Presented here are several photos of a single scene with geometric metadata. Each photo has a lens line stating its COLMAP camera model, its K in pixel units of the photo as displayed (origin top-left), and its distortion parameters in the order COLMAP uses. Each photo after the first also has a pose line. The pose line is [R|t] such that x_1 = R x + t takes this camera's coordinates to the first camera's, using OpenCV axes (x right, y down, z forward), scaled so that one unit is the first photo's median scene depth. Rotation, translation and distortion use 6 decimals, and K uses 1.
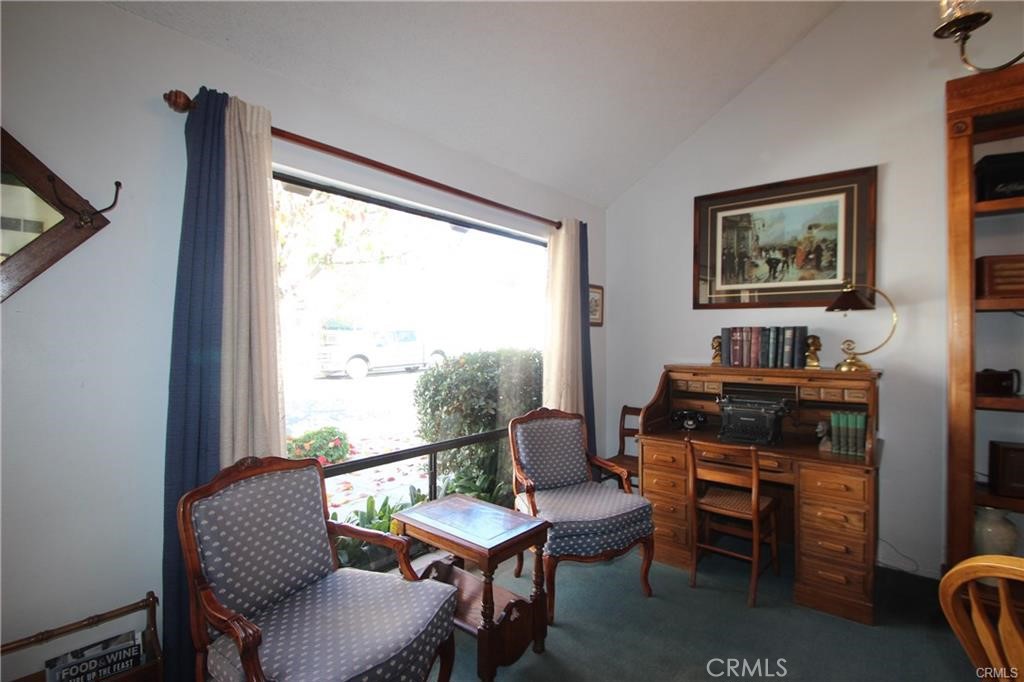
lens RADIAL K [[495.1, 0, 519.3], [0, 495.1, 338.8], [0, 0, 1]] dist [-0.007648, -0.001958]
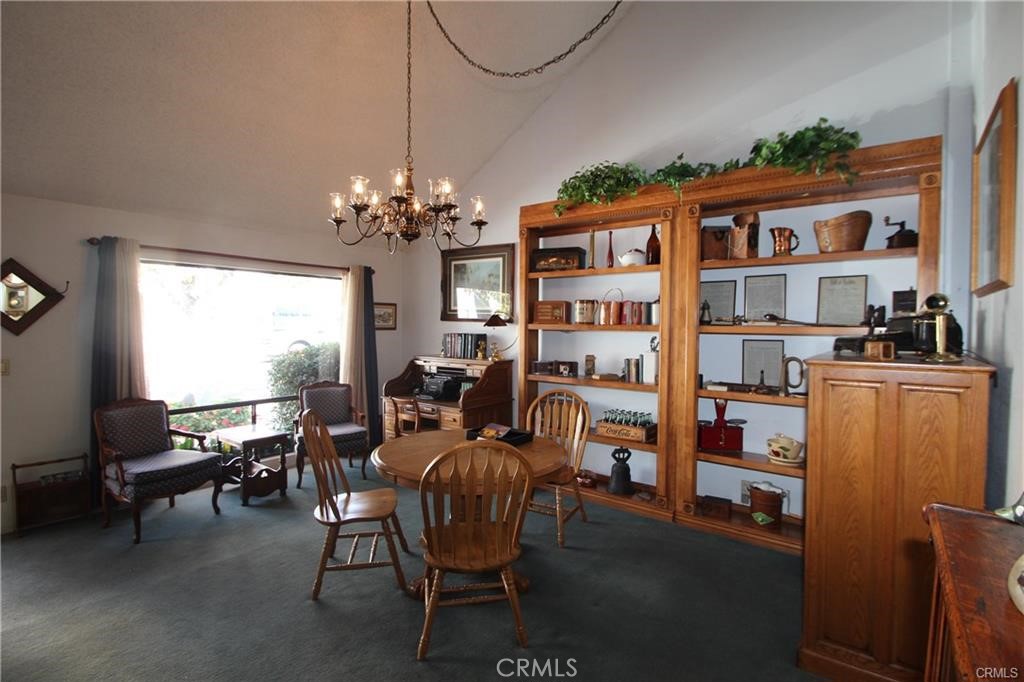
lens RADIAL K [[495.1, 0, 510.7], [0, 495.1, 338.7], [0, 0, 1]] dist [-0.007648, -0.001958]
pose [[0.999361, 0.008288, 0.034774, 0.603408], [-0.009436, 0.999412, 0.032972, -0.065158], [-0.034480, -0.033279, 0.998851, -0.705614]]
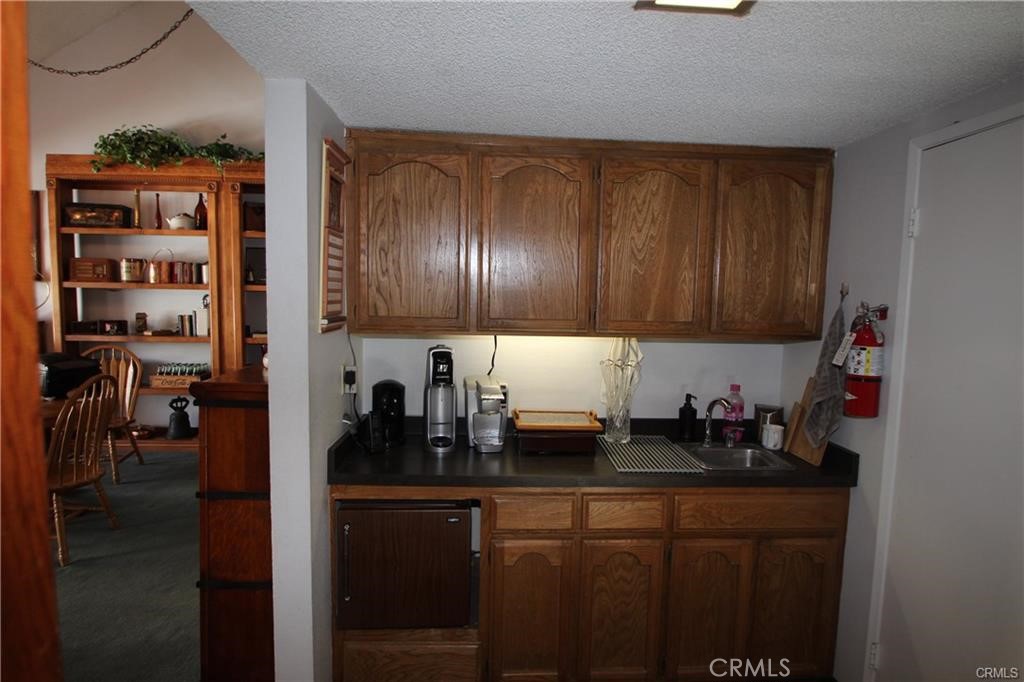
lens RADIAL K [[557.2, 0, 517.9], [0, 557.2, 339.9], [0, 0, 1]] dist [-0.020517, -0.005634]
pose [[0.713570, -0.045726, 0.699090, 0.537000], [-0.022267, 0.995883, 0.087868, -0.061179], [-0.700230, -0.078266, 0.709615, -1.220087]]
